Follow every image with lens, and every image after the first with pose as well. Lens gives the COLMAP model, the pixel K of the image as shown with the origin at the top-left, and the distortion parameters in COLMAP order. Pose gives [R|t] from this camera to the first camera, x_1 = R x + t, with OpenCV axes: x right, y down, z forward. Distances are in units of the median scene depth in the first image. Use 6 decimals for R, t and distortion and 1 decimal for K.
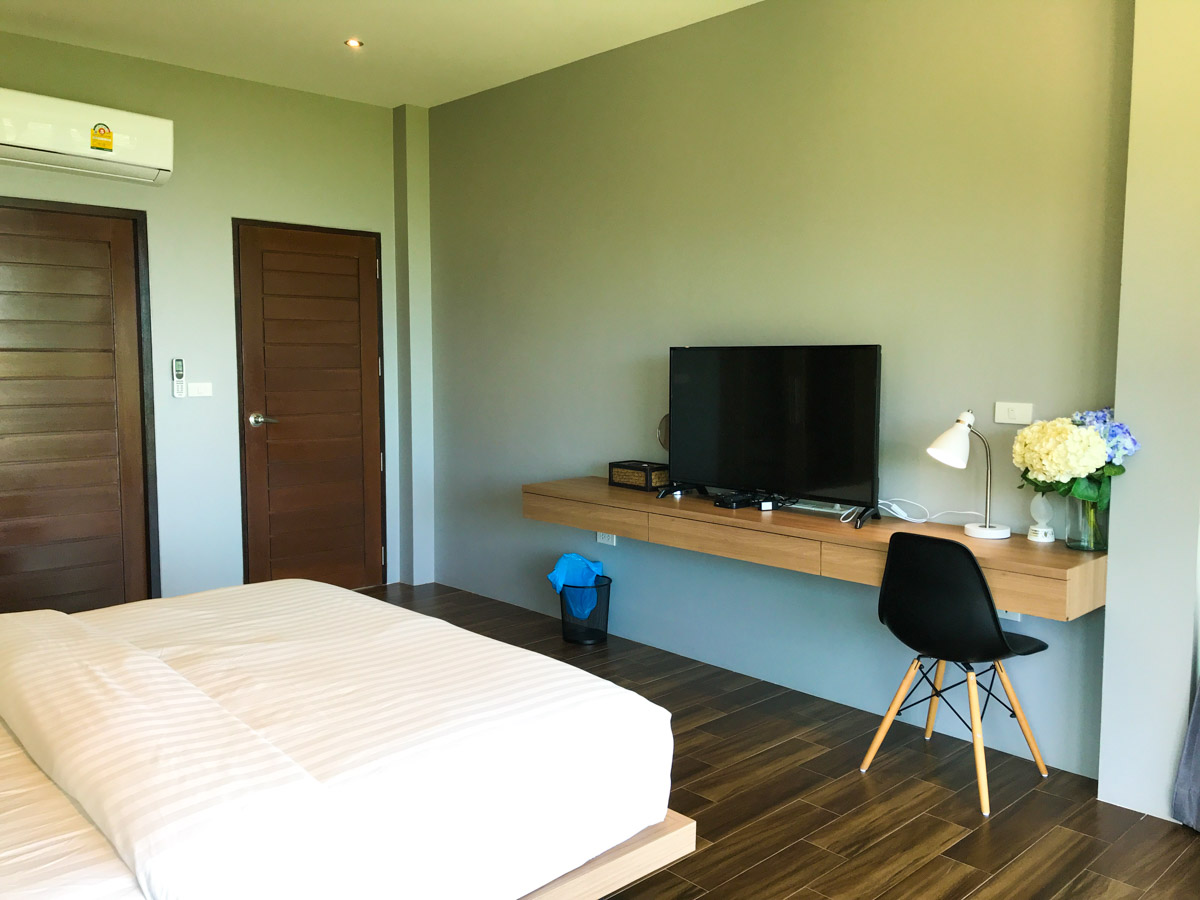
lens RADIAL K [[985.0, 0, 601.7], [0, 985.0, 449.8], [0, 0, 1]] dist [0.038865, -0.036527]
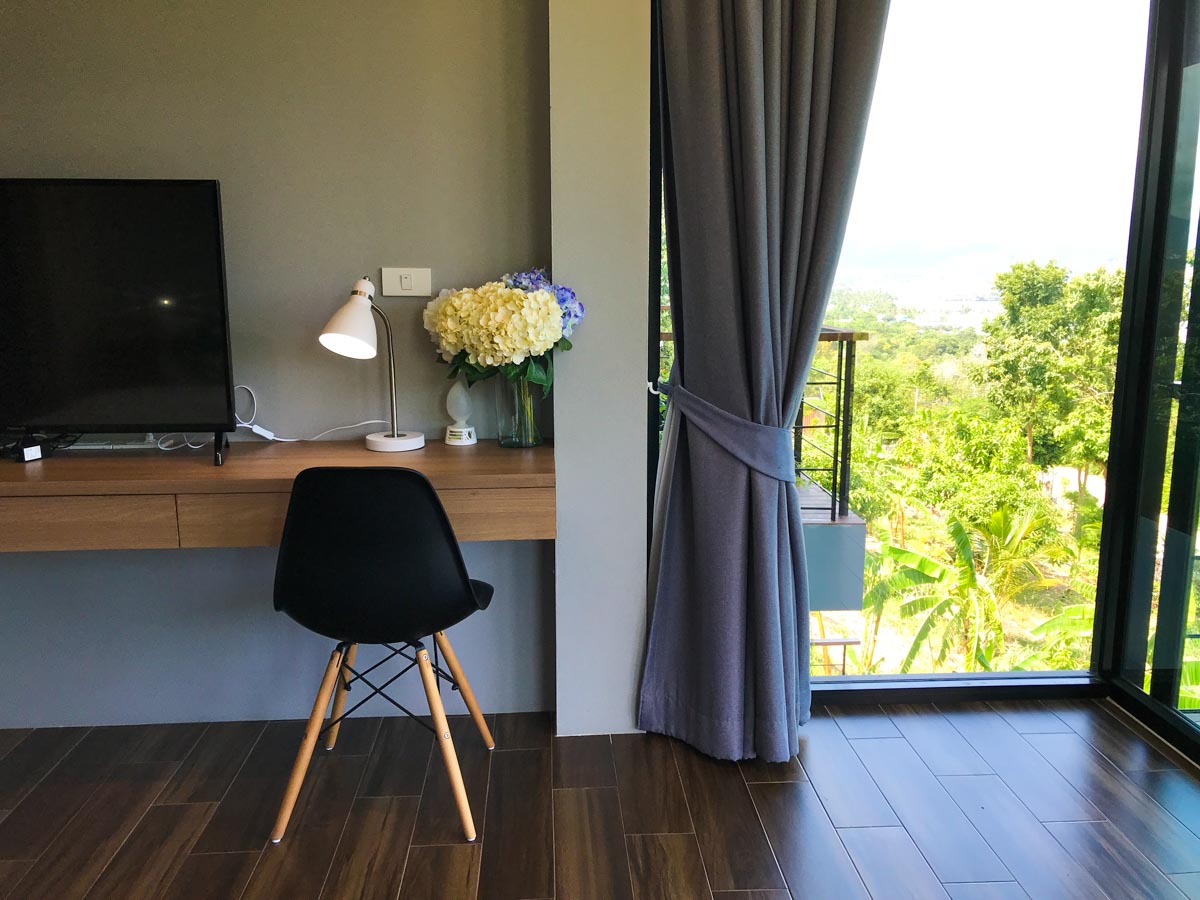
lens RADIAL K [[985.0, 0, 605.5], [0, 985.0, 448.3], [0, 0, 1]] dist [0.038865, -0.036527]
pose [[0.641367, -0.141219, 0.754125, -0.071758], [0.075367, 0.989757, 0.121246, 0.008838], [-0.763523, -0.020927, 0.645441, 0.397948]]
